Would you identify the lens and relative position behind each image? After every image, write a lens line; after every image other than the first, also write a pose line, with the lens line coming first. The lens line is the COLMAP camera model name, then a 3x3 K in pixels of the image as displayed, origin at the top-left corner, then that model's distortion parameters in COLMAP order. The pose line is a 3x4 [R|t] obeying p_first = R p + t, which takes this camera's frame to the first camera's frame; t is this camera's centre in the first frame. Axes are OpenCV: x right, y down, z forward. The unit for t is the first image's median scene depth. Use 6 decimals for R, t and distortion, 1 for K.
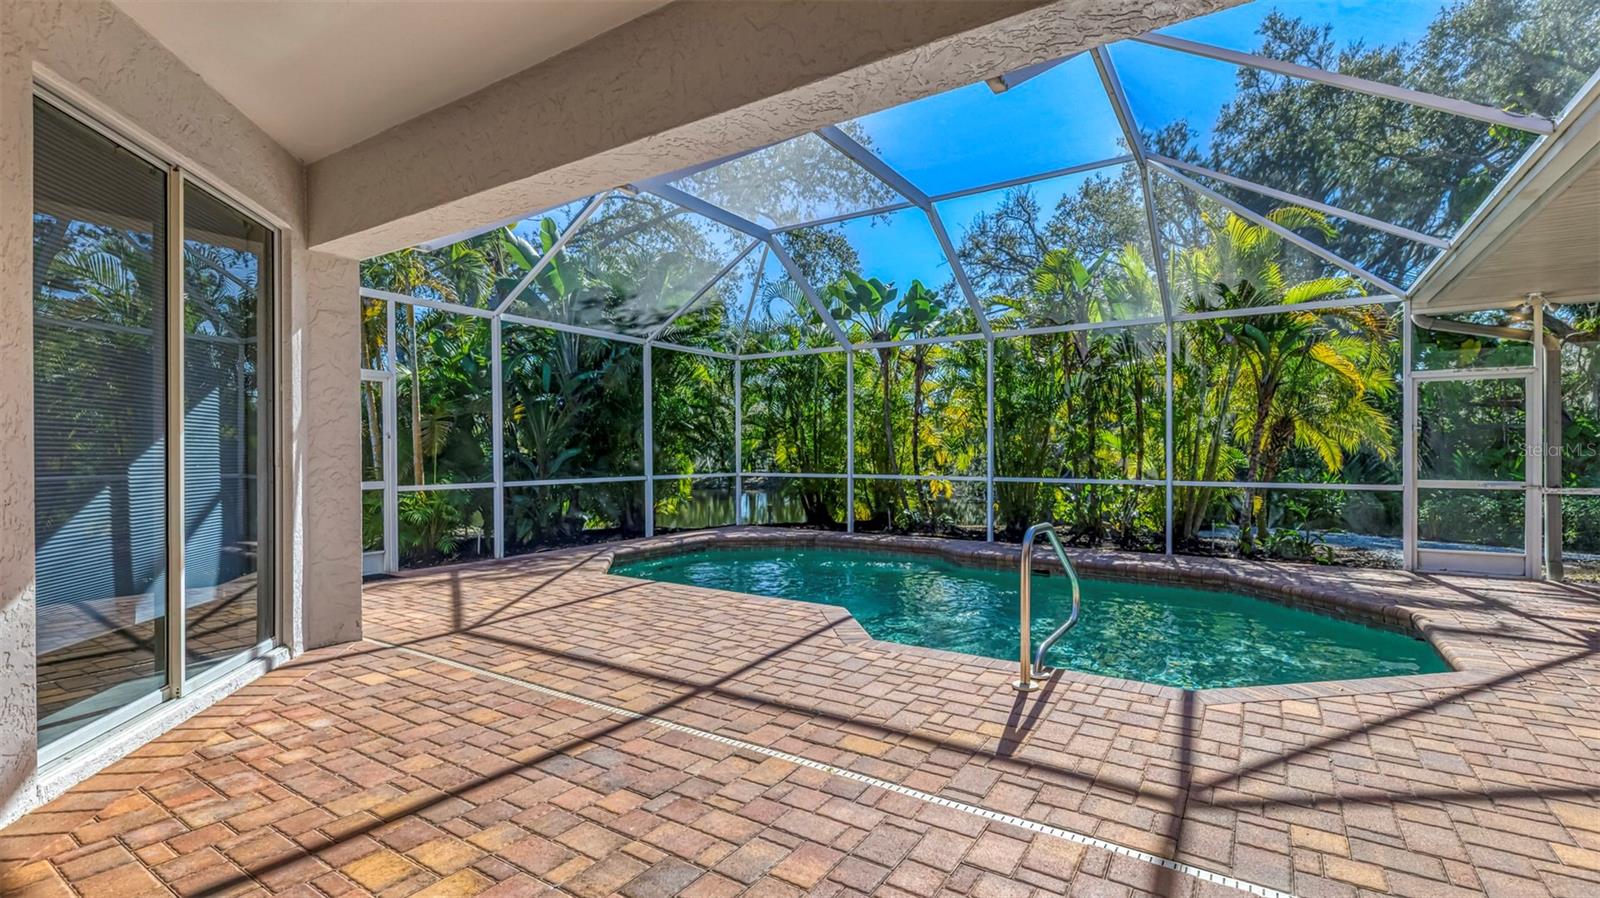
lens RADIAL K [[728.3, 0, 787.5], [0, 728.3, 447.6], [0, 0, 1]] dist [0.009111, -0.000519]
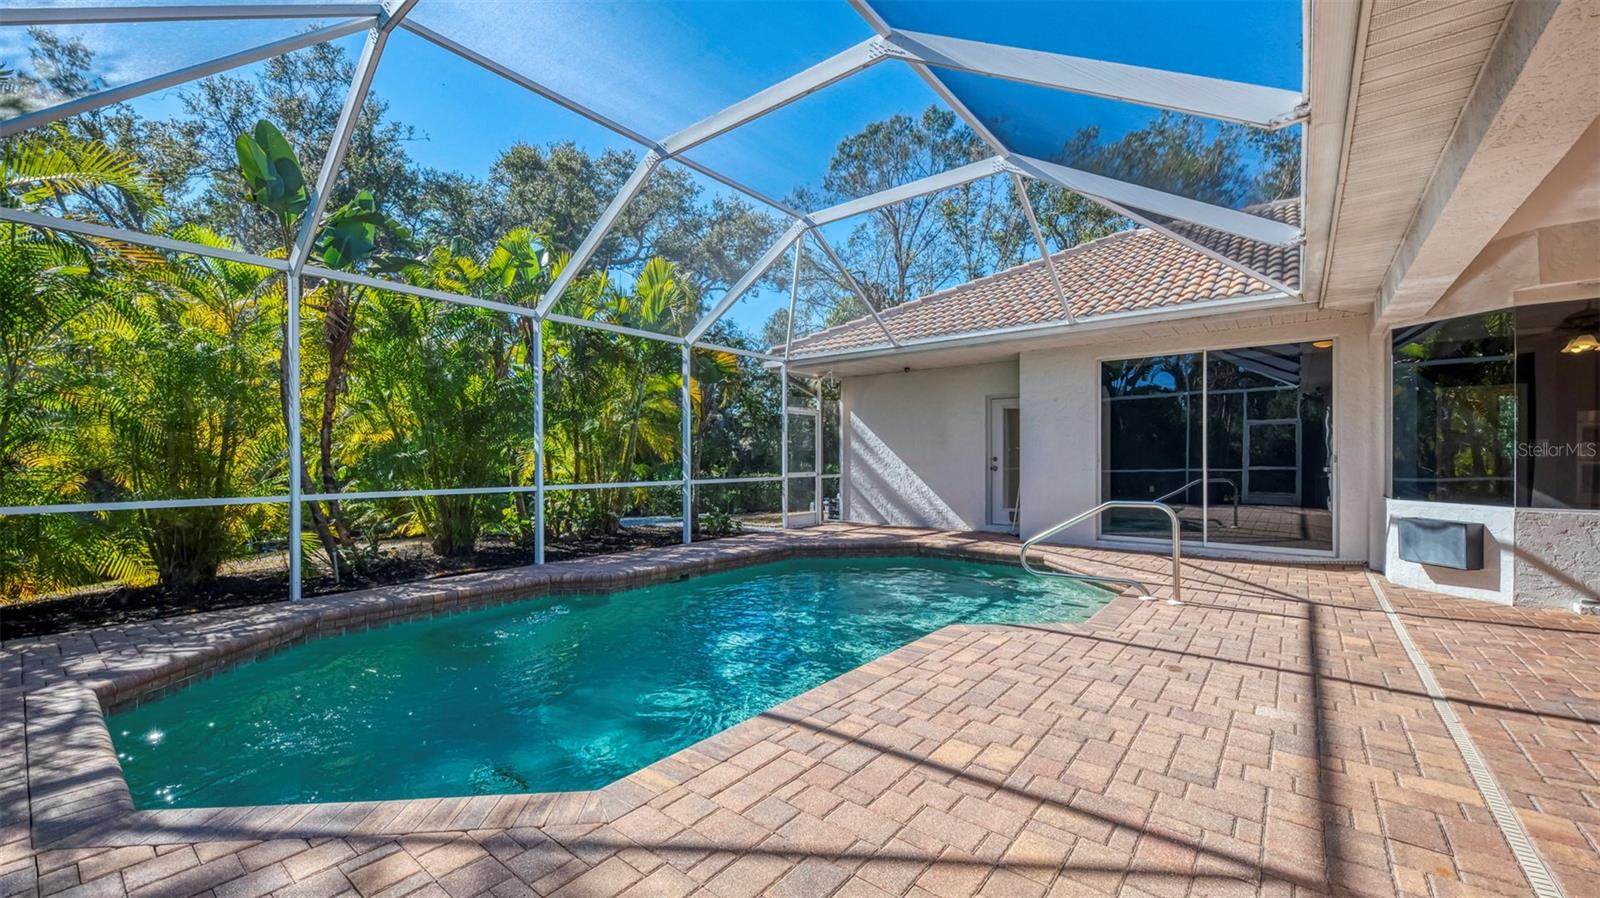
lens RADIAL K [[612.4, 0, 823.4], [0, 612.4, 469.1], [0, 0, 1]] dist [0.008390, -0.001284]
pose [[0.067615, -0.017255, 0.997562, -1.071317], [-0.008705, 0.999802, 0.017884, 0.019114], [-0.997674, -0.009893, 0.067451, 1.696304]]
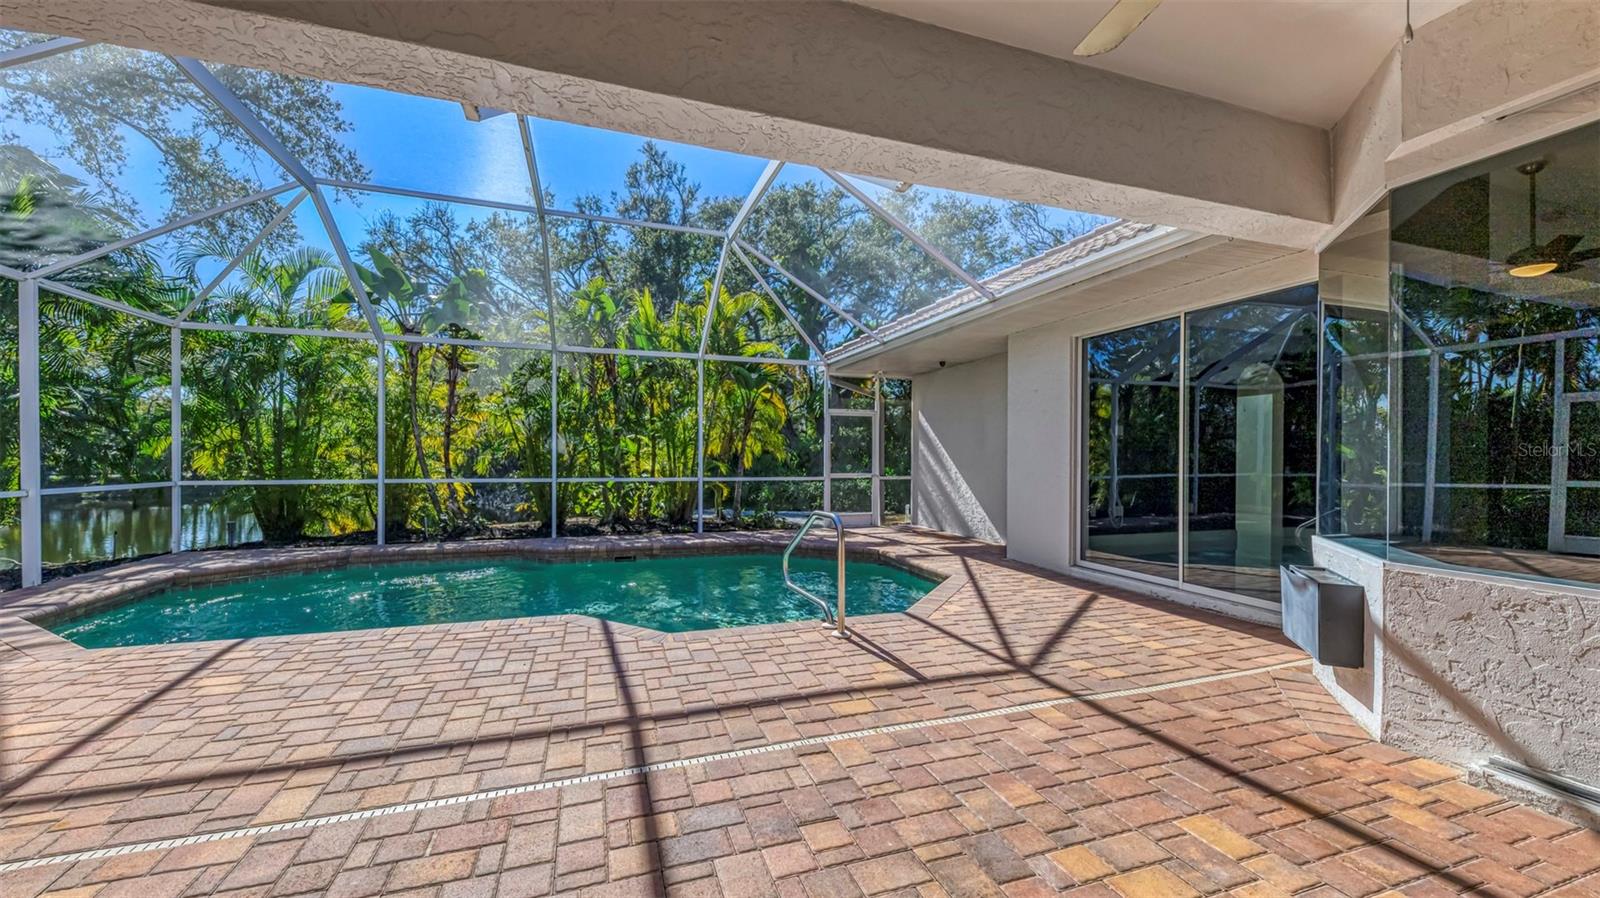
lens RADIAL K [[612.4, 0, 805.0], [0, 612.4, 458.4], [0, 0, 1]] dist [0.008390, -0.001284]
pose [[0.596844, 0.001744, 0.802355, -0.612484], [-0.012318, 0.999900, 0.006990, -0.001140], [-0.802263, -0.014055, 0.596806, 0.392449]]
